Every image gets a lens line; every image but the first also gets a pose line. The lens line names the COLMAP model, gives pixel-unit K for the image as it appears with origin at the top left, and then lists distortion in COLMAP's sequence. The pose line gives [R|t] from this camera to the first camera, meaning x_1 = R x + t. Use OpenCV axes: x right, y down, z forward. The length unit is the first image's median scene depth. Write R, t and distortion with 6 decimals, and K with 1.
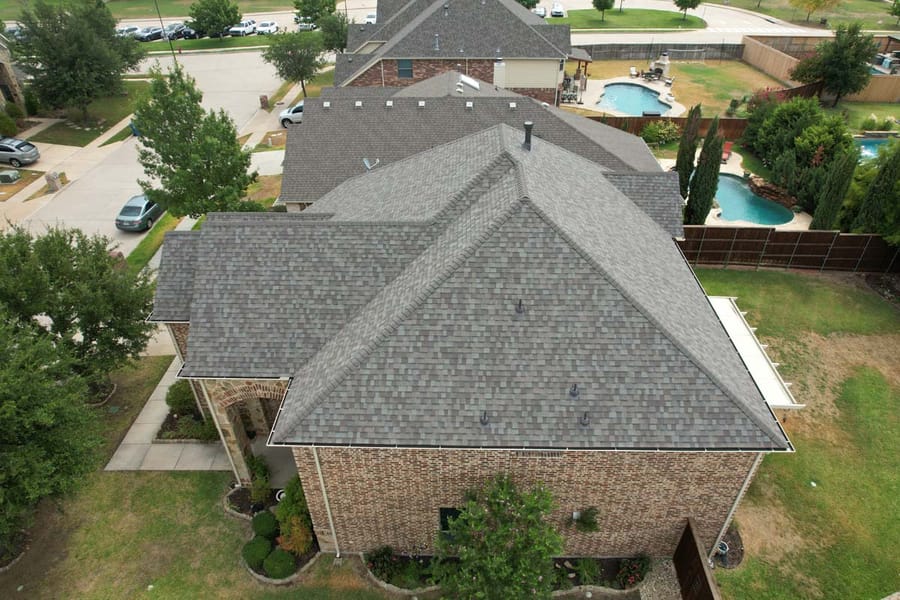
lens RADIAL K [[562.2, 0, 447.6], [0, 562.2, 299.4], [0, 0, 1]] dist [-0.008855, 0.001390]
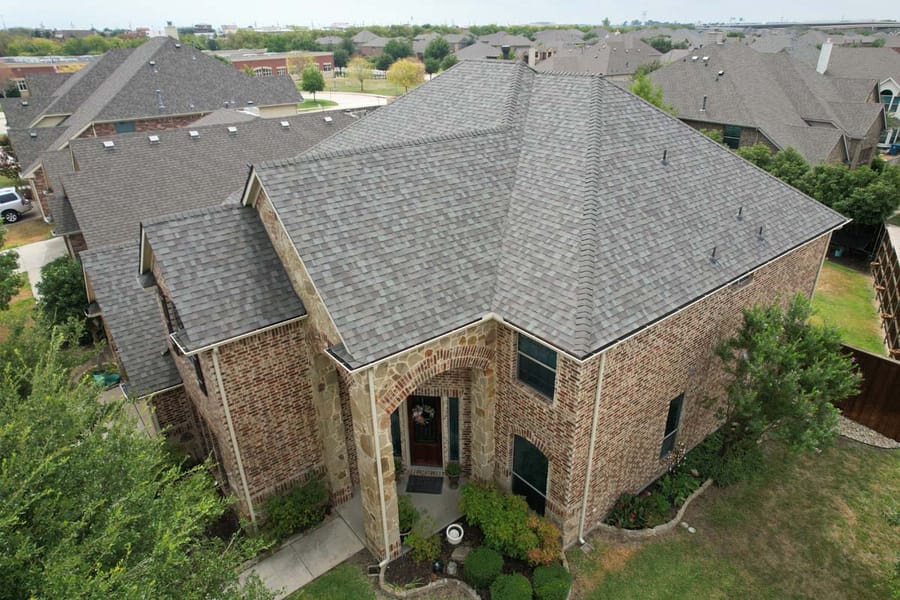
lens RADIAL K [[562.2, 0, 451.0], [0, 562.2, 301.9], [0, 0, 1]] dist [-0.008855, 0.001390]
pose [[0.764121, -0.279784, 0.581239, -0.710790], [0.383463, 0.921572, -0.060511, 0.142402], [-0.518724, 0.269122, 0.811480, 0.406811]]
